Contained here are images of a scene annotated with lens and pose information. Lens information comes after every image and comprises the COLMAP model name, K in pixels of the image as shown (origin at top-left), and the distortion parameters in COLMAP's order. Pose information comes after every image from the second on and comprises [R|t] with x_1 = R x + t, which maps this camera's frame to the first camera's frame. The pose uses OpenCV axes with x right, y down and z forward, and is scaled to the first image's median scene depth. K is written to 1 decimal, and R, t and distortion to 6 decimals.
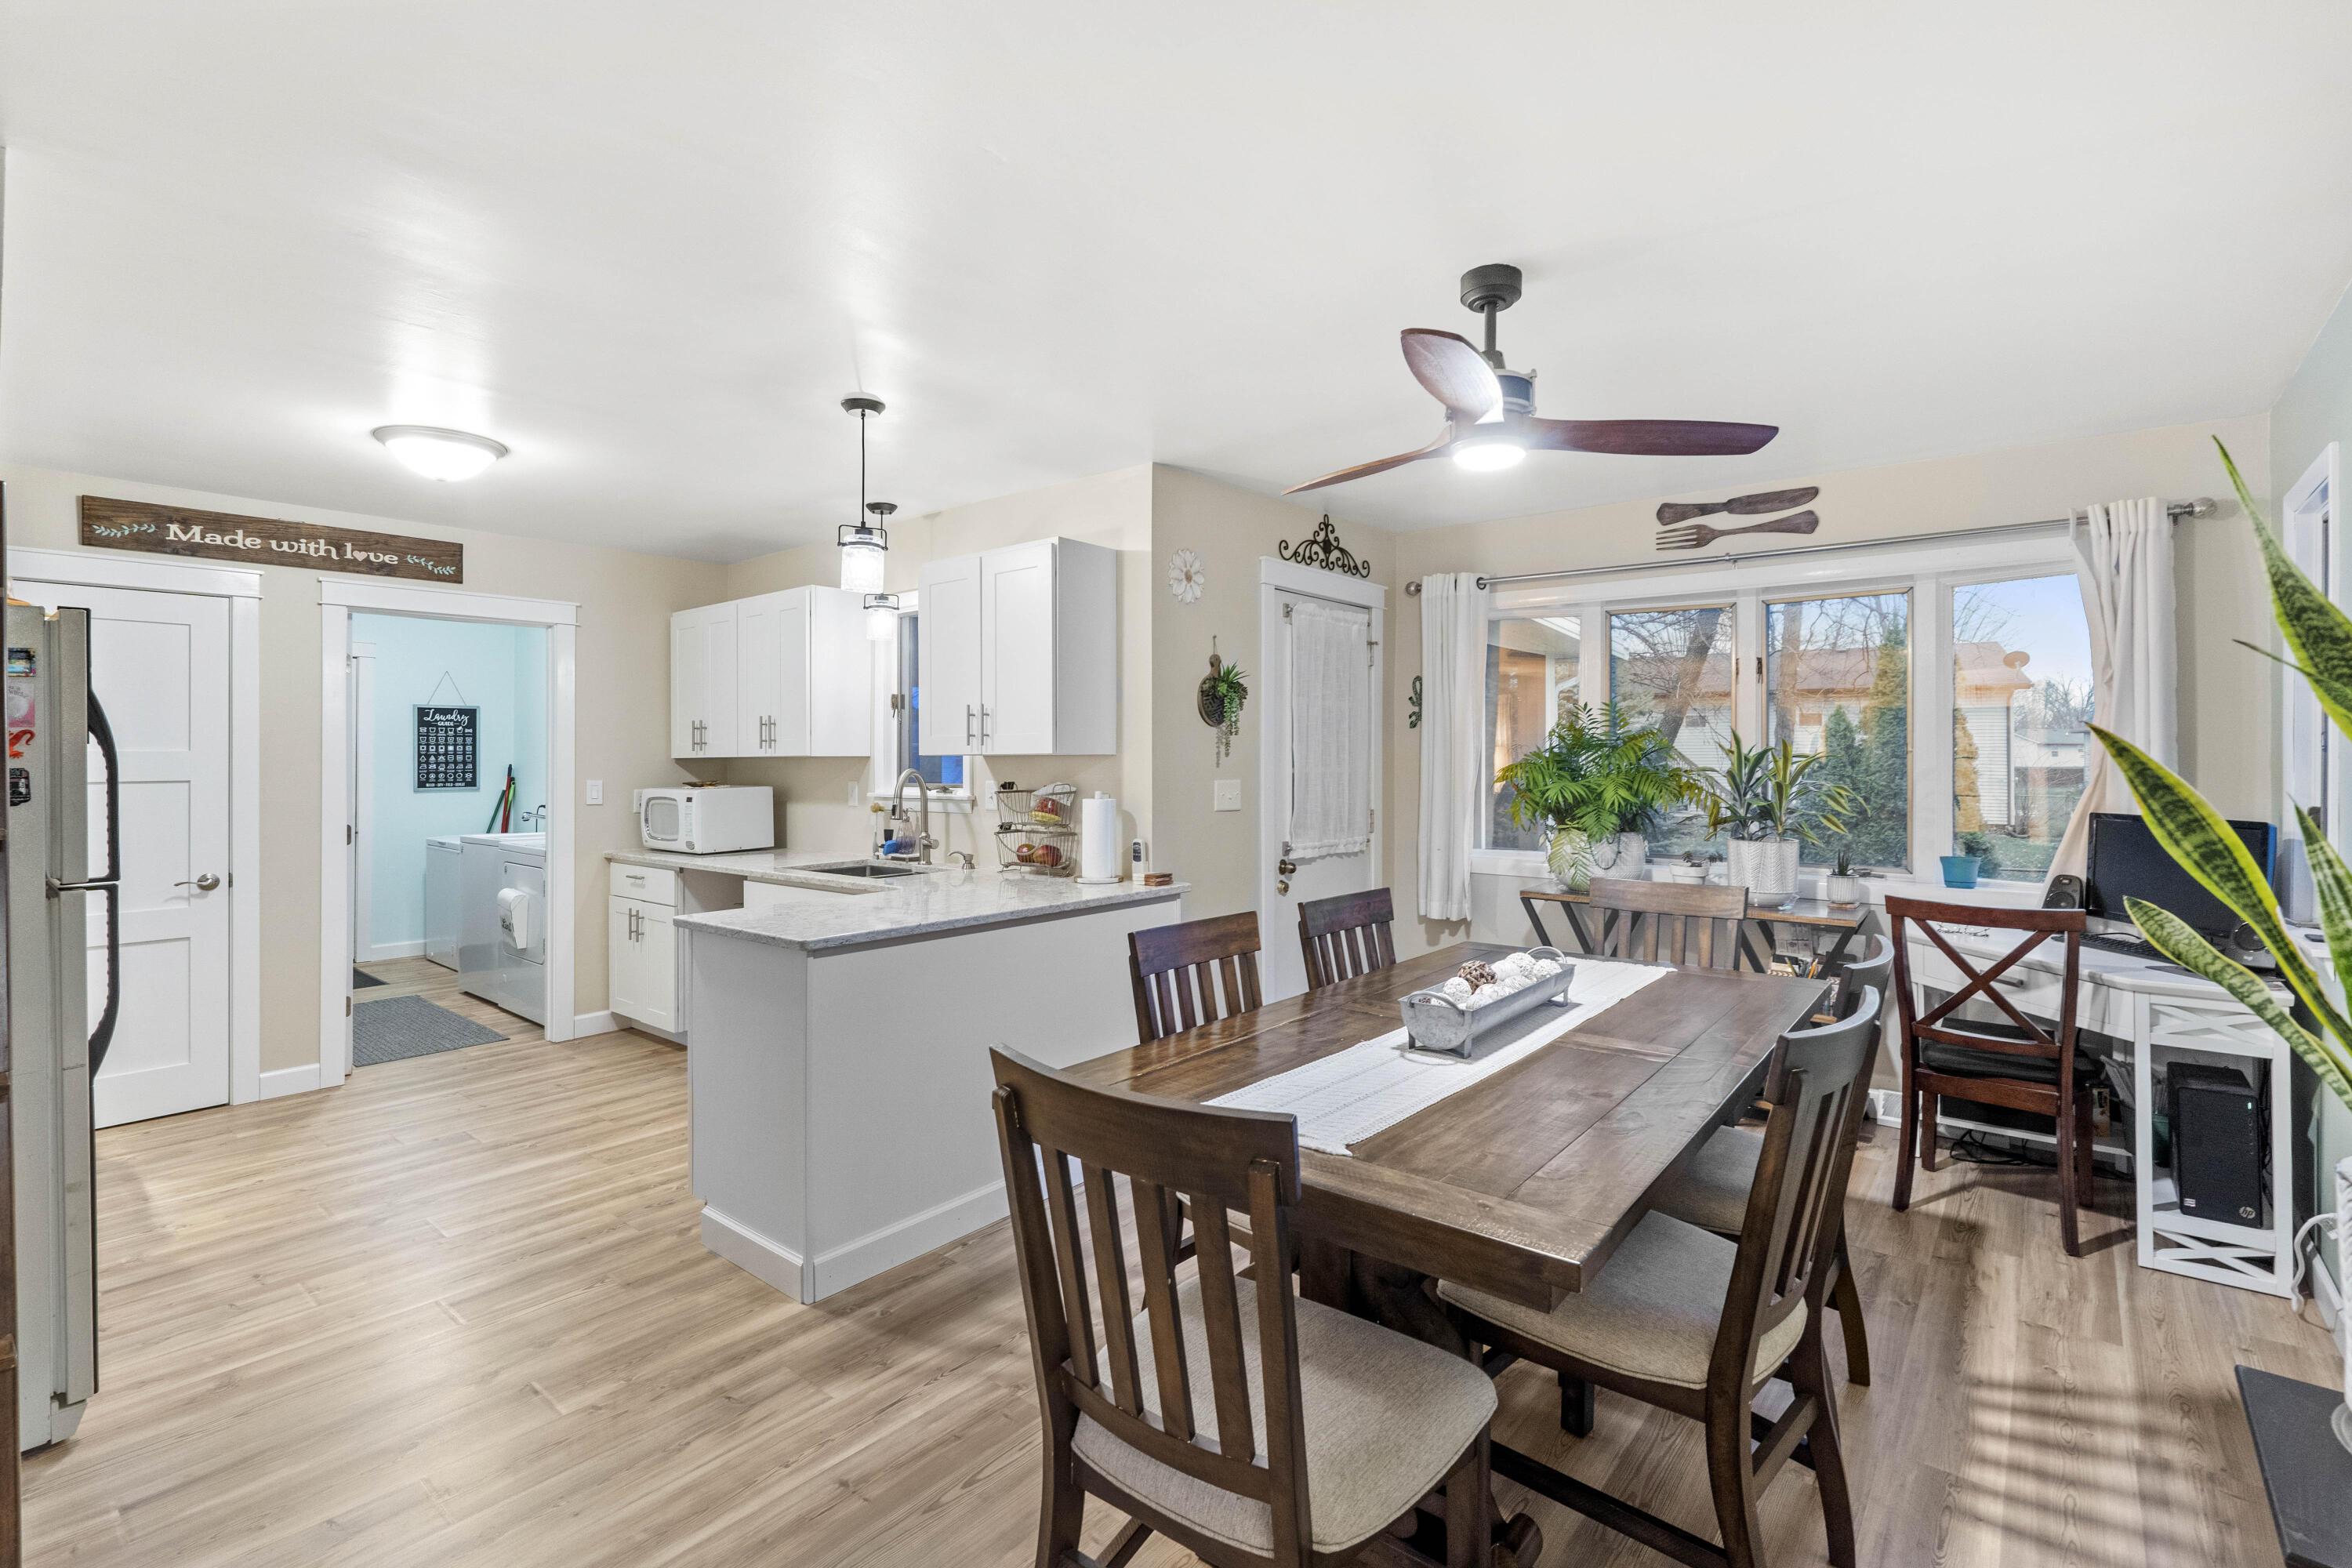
lens RADIAL K [[1058.4, 0, 1166.4], [0, 1058.4, 747.6], [0, 0, 1]] dist [-0.004550, -0.002191]
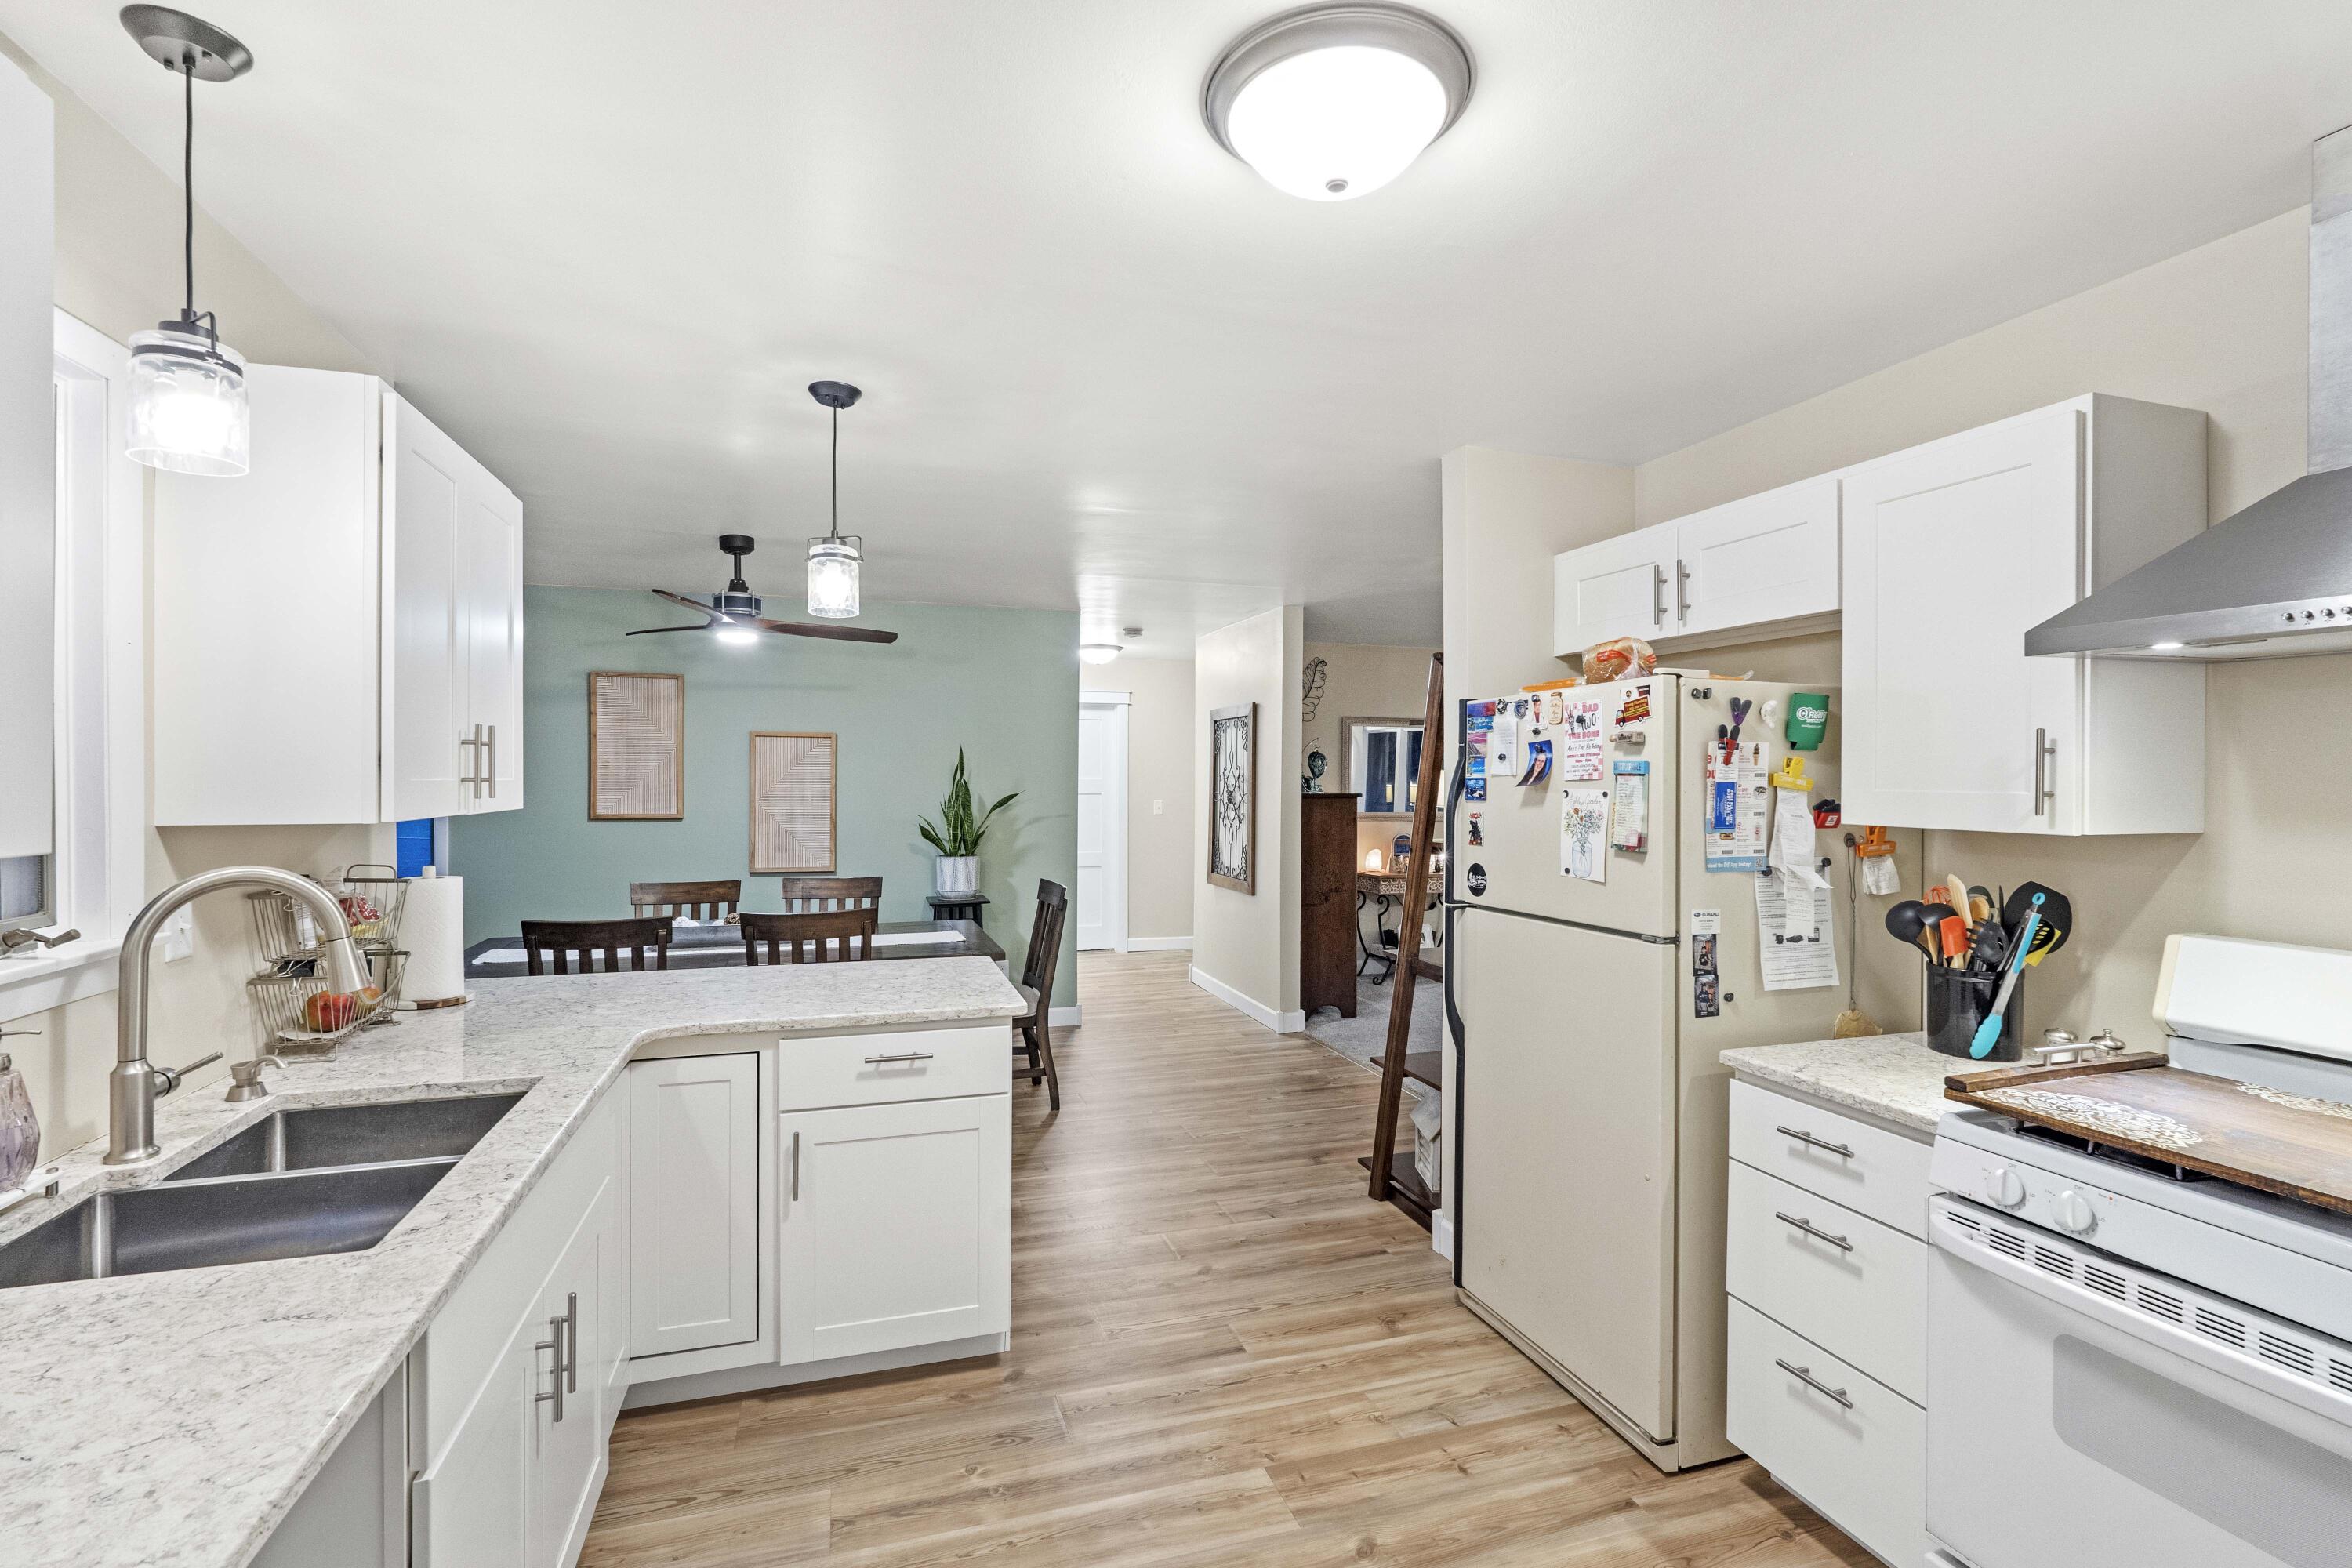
lens RADIAL K [[1058.4, 0, 1168.9], [0, 1058.4, 781.6], [0, 0, 1]] dist [-0.004550, -0.002191]
pose [[-0.840914, -0.001449, 0.541167, -0.684788], [-0.005213, 0.999972, -0.005424, -0.008188], [-0.541143, -0.007382, -0.840898, 1.107896]]
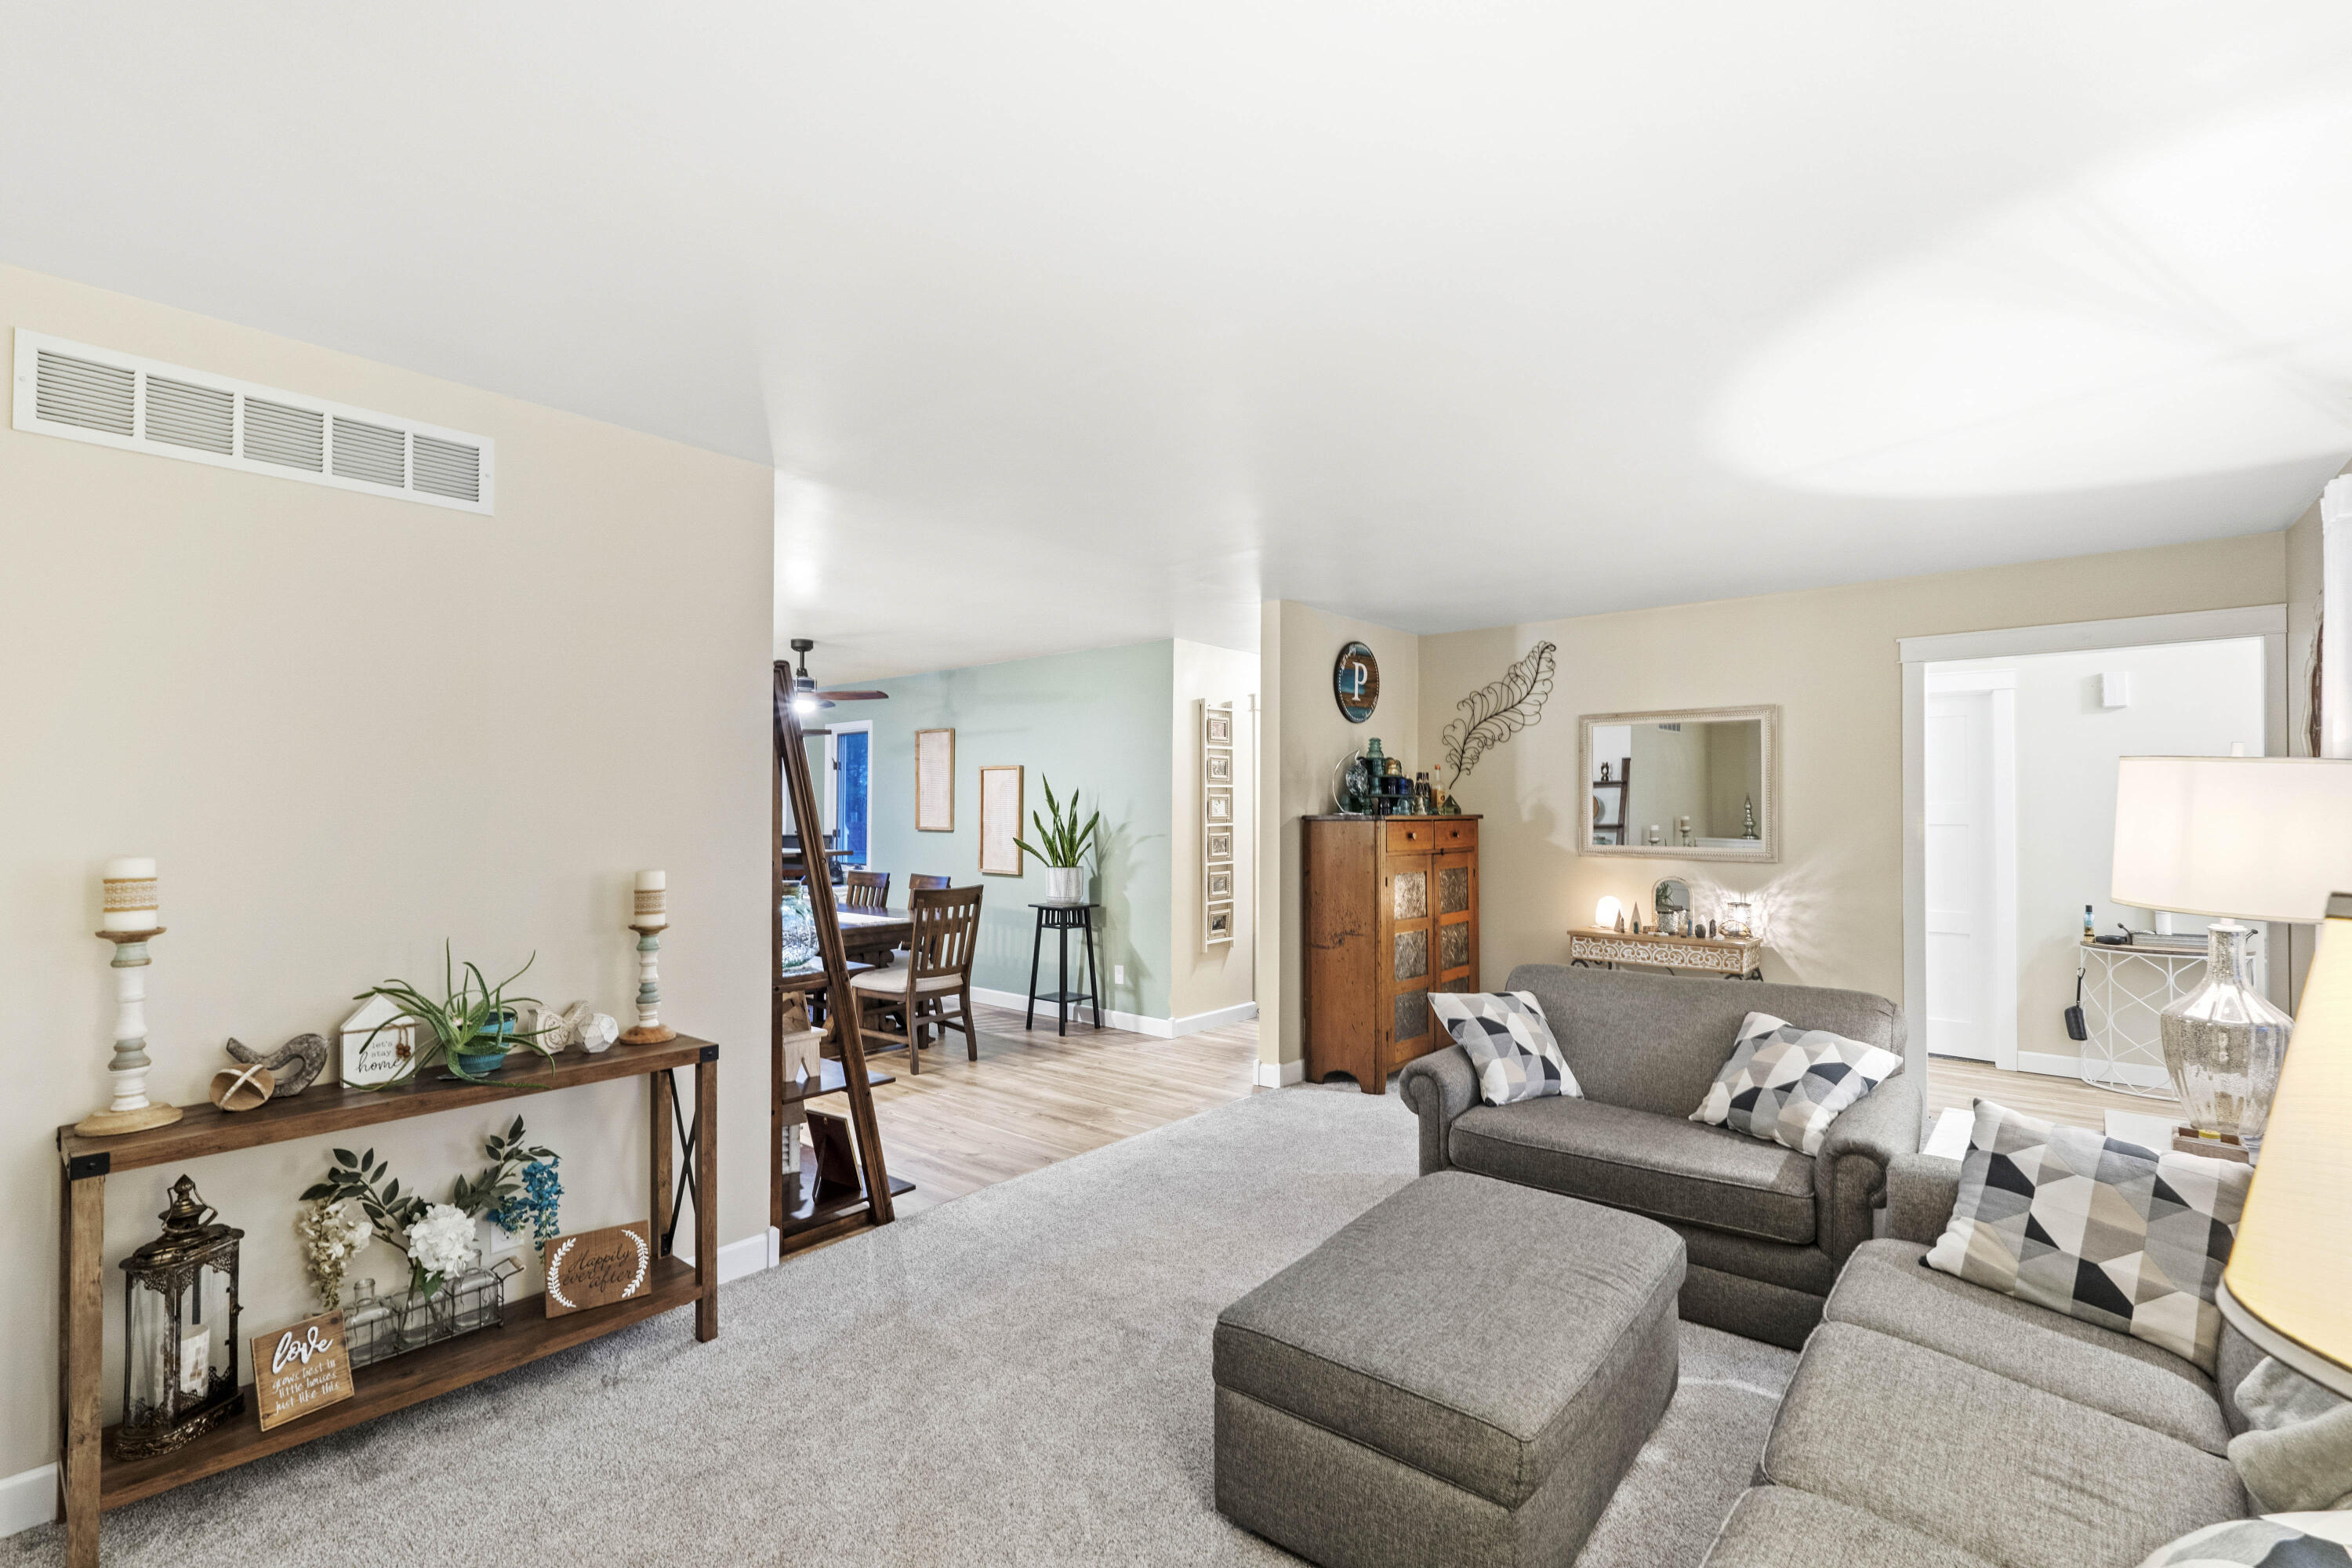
lens RADIAL K [[1058.4, 0, 1176.2], [0, 1058.4, 798.3], [0, 0, 1]] dist [-0.004550, -0.002191]
pose [[0.006673, 0.013977, 0.999880, -1.268979], [-0.010293, 0.999850, -0.013907, -0.001679], [-0.999925, -0.010198, 0.006816, -0.005536]]
